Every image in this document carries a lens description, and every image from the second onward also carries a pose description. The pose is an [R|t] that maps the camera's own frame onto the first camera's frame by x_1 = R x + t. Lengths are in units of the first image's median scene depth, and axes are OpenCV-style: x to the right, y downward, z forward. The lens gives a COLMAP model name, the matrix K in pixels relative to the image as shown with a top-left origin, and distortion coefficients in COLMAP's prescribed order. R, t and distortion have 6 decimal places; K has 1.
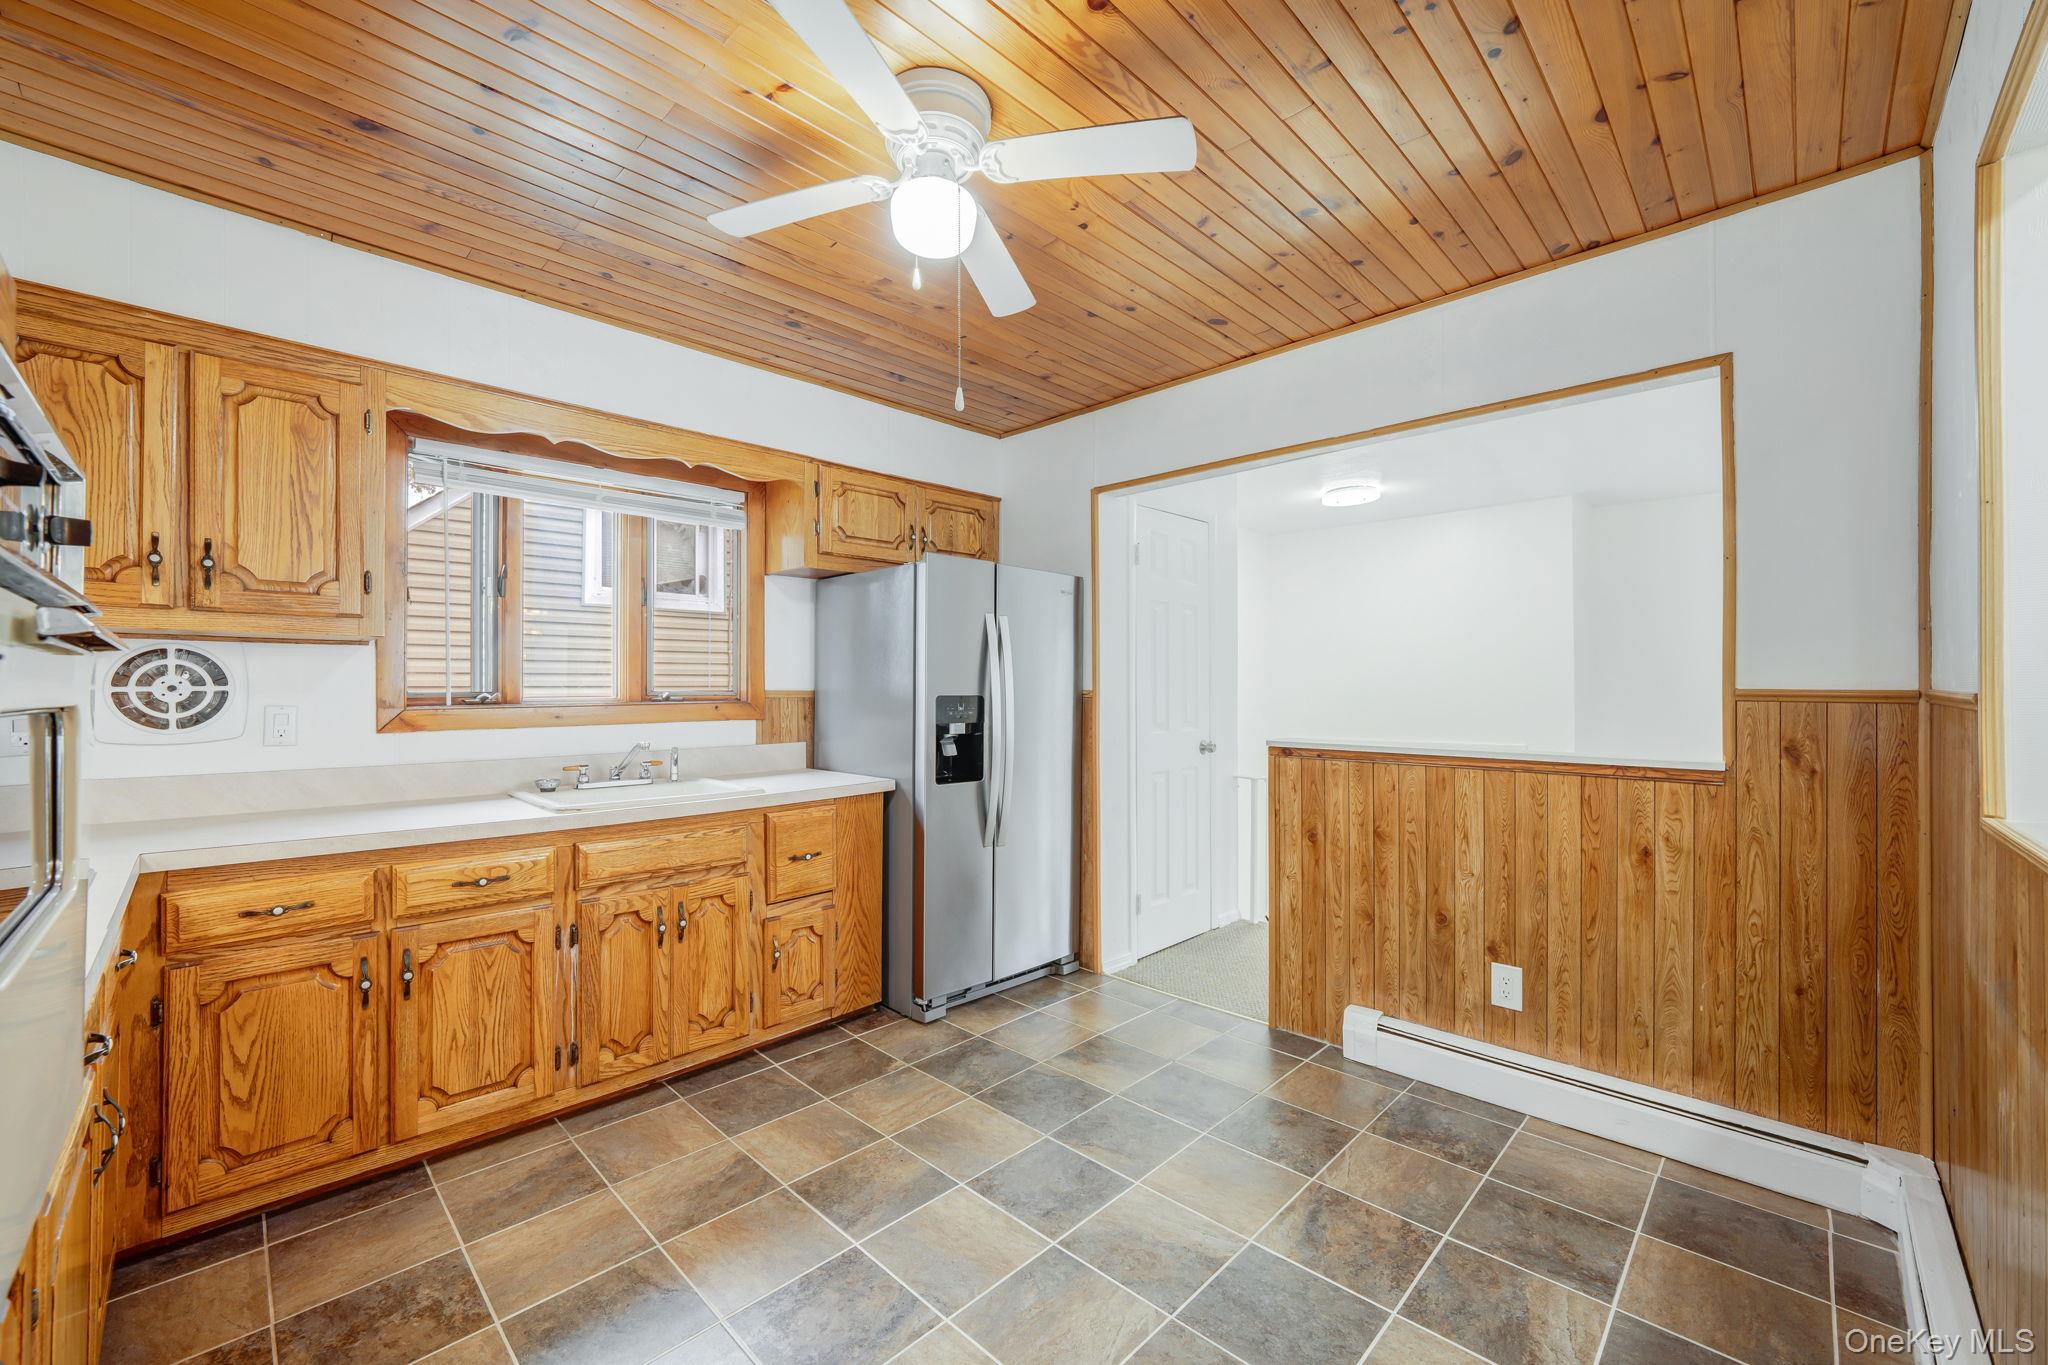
lens RADIAL K [[809.5, 0, 1019.0], [0, 809.5, 689.9], [0, 0, 1]] dist [-0.000169, -0.000105]
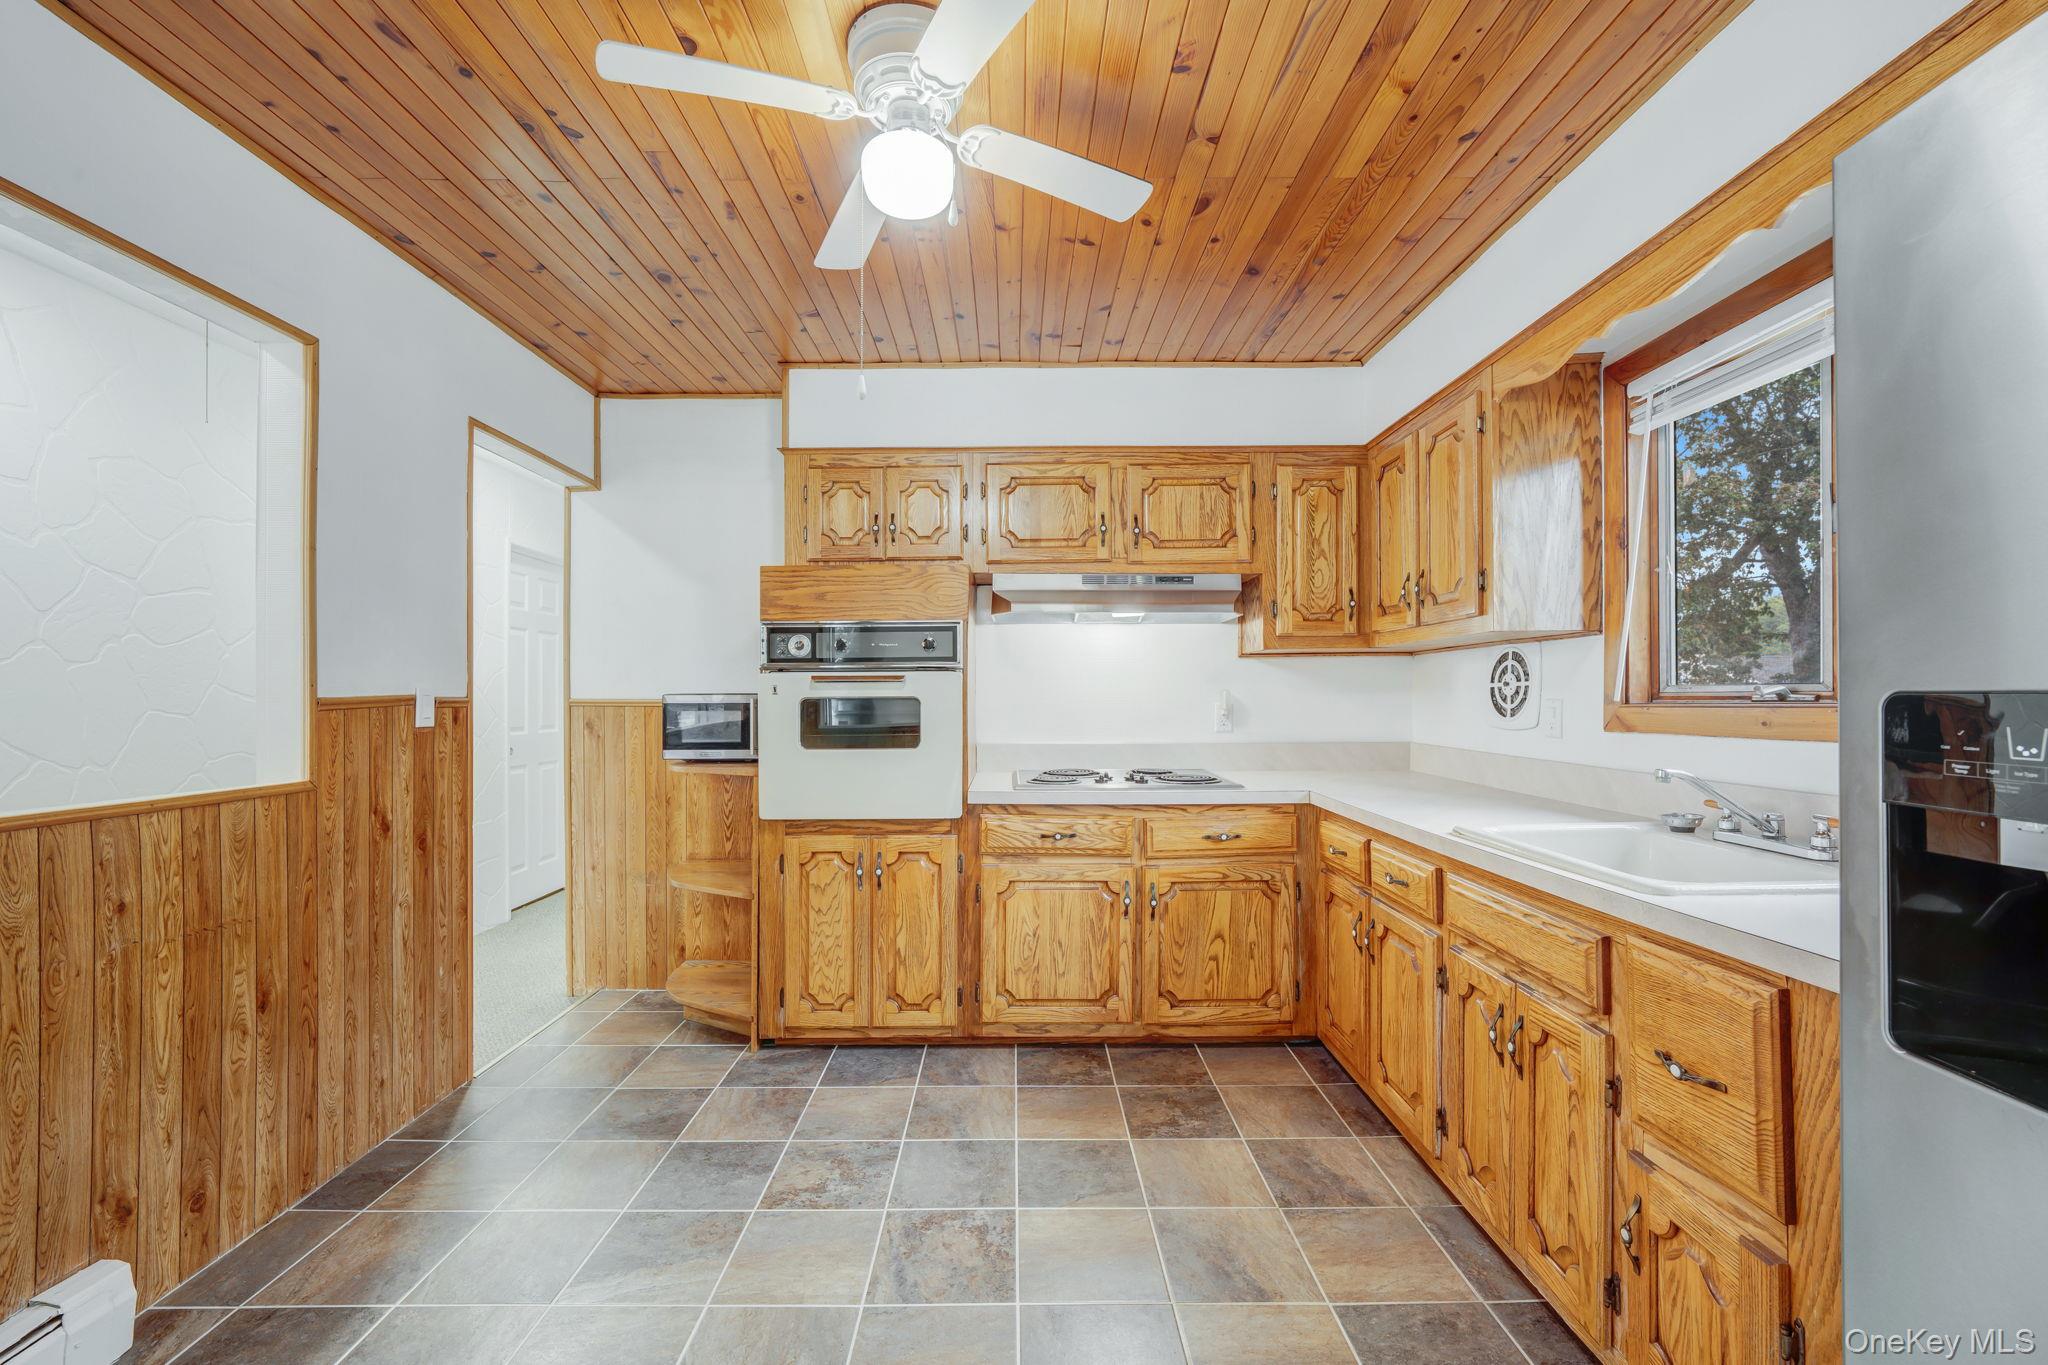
lens RADIAL K [[809.5, 0, 1007.1], [0, 809.5, 691.5], [0, 0, 1]] dist [-0.000169, -0.000105]
pose [[-0.703655, 0.003697, -0.710532, 0.368439], [0.011781, 0.999910, -0.006464, 0.008281], [0.710444, -0.012919, -0.703635, 1.355856]]
